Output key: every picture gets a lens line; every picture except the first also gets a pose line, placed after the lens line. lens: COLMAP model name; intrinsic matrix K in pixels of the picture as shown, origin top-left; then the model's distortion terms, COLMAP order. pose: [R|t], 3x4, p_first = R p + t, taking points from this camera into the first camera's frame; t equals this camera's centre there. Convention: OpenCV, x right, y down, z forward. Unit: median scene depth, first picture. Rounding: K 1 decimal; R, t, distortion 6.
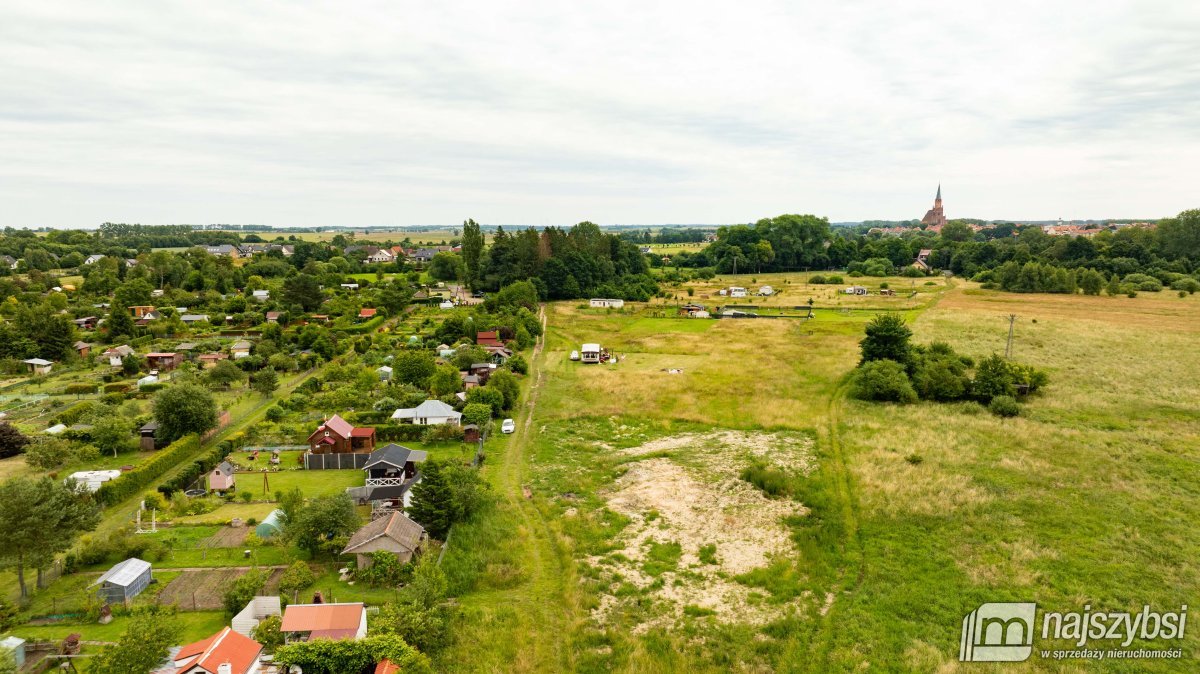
lens RADIAL K [[1029.6, 0, 602.4], [0, 1029.6, 334.5], [0, 0, 1]] dist [-0.012178, -0.011008]
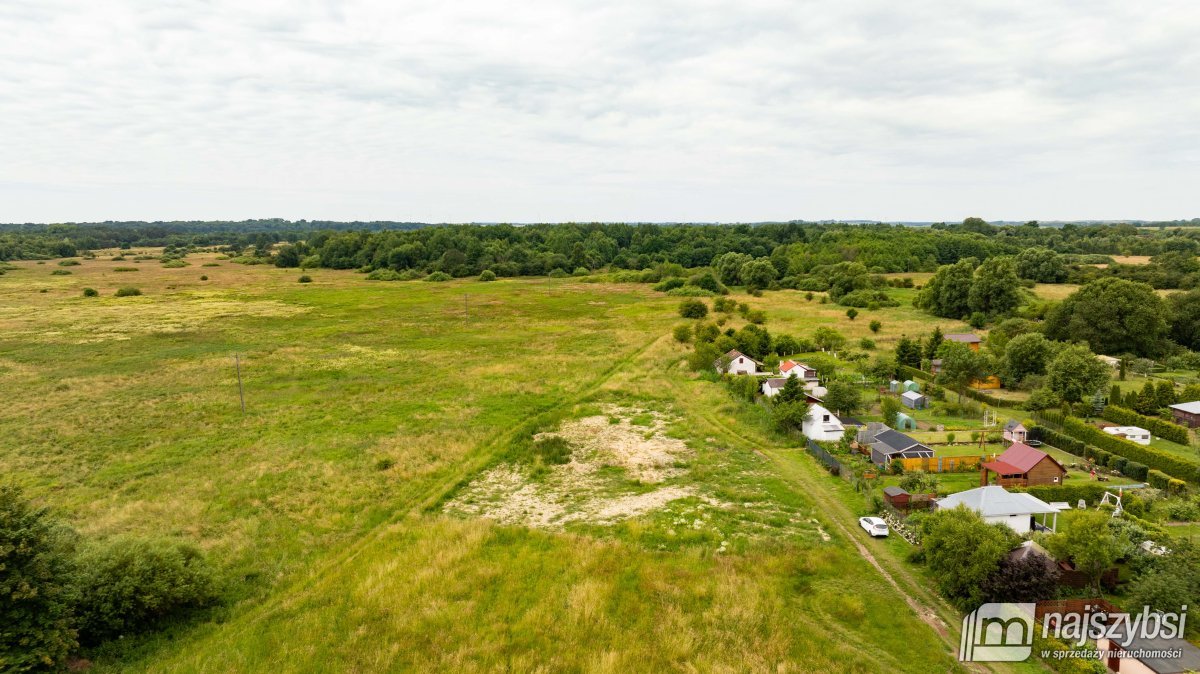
lens RADIAL K [[1029.6, 0, 599.4], [0, 1029.6, 336.0], [0, 0, 1]] dist [-0.012178, -0.011008]
pose [[-0.999643, 0.024543, -0.010577, 0.037068], [0.021670, 0.976003, 0.216676, -0.073852], [0.015641, 0.216369, -0.976186, 0.681084]]
